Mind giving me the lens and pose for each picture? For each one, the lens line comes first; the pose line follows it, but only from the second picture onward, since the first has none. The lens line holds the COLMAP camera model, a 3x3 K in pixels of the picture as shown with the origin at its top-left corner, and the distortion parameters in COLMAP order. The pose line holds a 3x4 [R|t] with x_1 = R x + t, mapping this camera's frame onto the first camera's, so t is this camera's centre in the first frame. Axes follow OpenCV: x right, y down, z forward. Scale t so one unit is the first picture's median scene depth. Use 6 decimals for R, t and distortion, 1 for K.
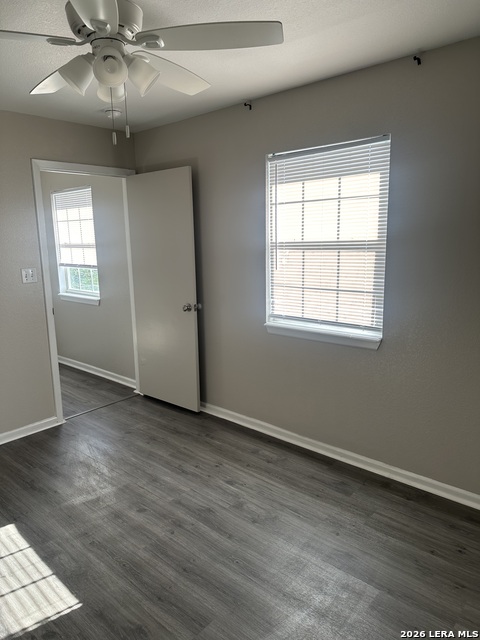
lens RADIAL K [[439.8, 0, 239.7], [0, 439.8, 320.1], [0, 0, 1]] dist [-0.006009, -0.002384]
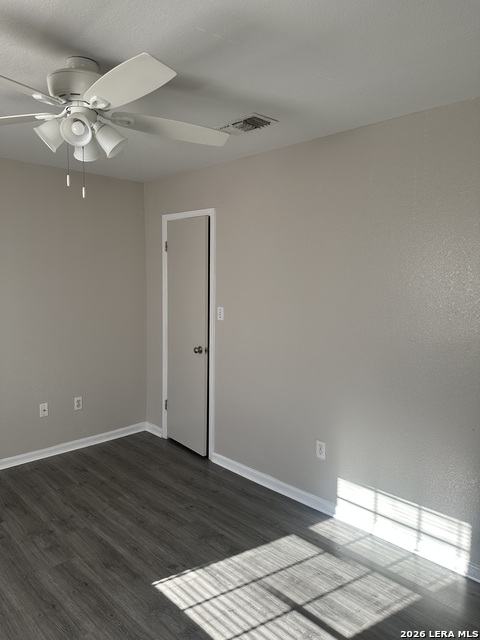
lens RADIAL K [[439.8, 0, 240.4], [0, 439.8, 320.3], [0, 0, 1]] dist [-0.006009, -0.002384]
pose [[-0.997377, 0.020943, 0.069288, -0.656439], [0.040415, 0.955249, 0.293030, -0.346334], [-0.060050, 0.295062, -0.953589, 1.794078]]
